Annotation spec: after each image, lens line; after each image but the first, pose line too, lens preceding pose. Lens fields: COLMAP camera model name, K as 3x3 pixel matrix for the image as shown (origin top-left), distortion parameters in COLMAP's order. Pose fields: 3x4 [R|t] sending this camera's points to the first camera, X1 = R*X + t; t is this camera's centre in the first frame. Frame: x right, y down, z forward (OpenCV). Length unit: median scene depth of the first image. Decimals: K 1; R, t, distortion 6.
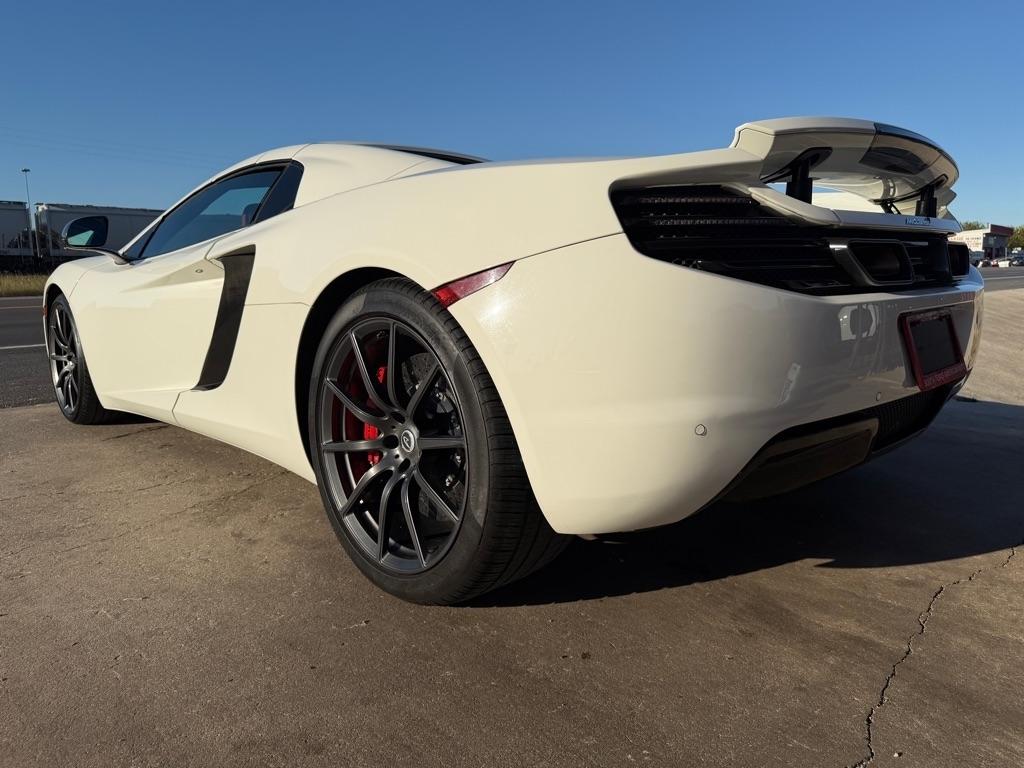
lens RADIAL K [[727.0, 0, 505.1], [0, 727.0, 387.5], [0, 0, 1]] dist [0.013773, -0.023521]
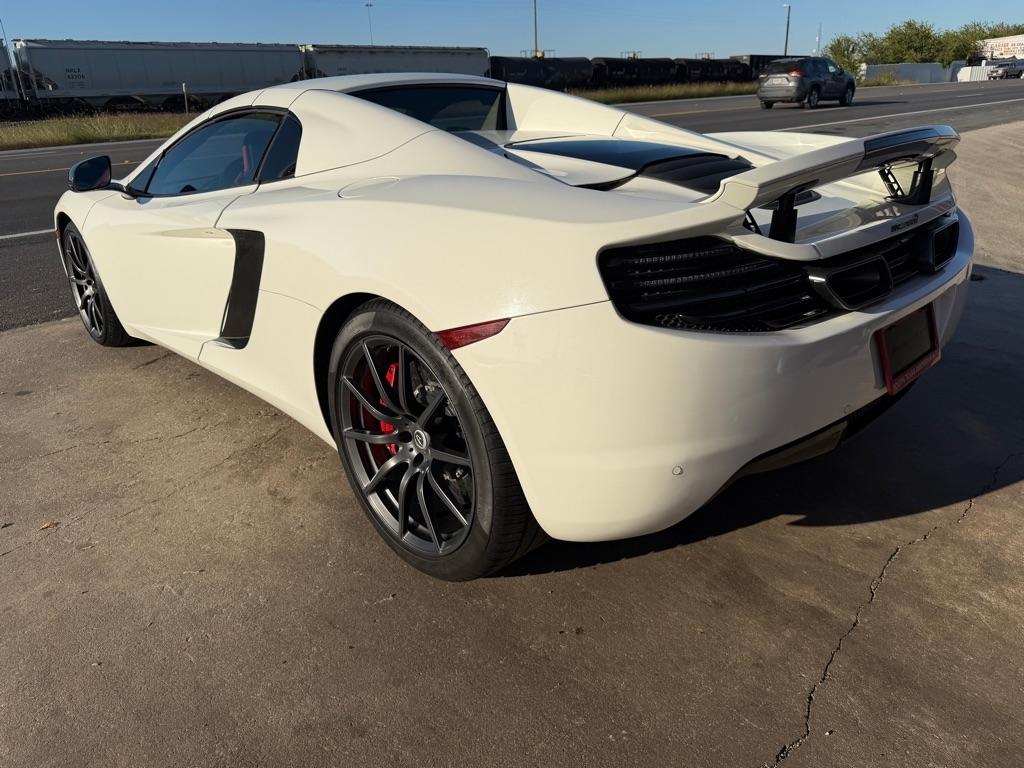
lens RADIAL K [[727.0, 0, 502.9], [0, 727.0, 380.5], [0, 0, 1]] dist [0.013773, -0.023521]
pose [[0.999482, -0.022699, -0.022830, 0.020142], [0.027088, 0.976168, 0.215318, -0.254937], [0.017398, -0.215825, 0.976277, -0.062307]]
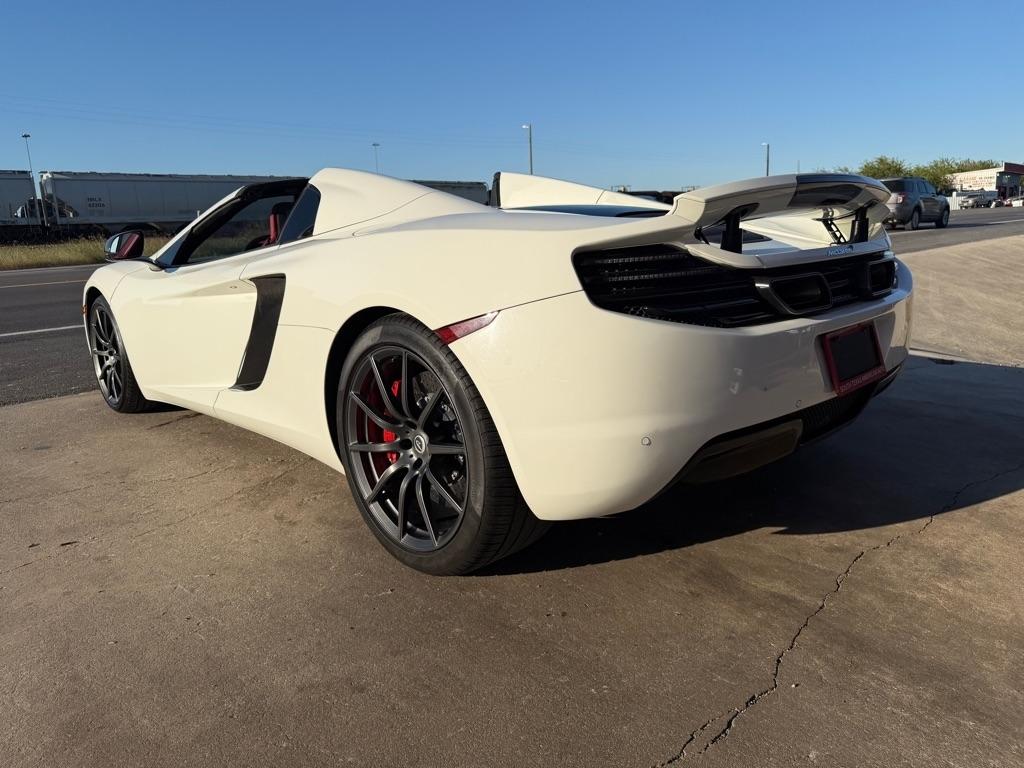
lens RADIAL K [[727.0, 0, 502.2], [0, 727.0, 381.8], [0, 0, 1]] dist [0.013773, -0.023521]
pose [[0.999525, -0.025608, -0.017128, 0.029344], [0.026520, 0.998115, 0.055342, -0.097407], [0.015679, -0.055770, 0.998321, -0.218206]]
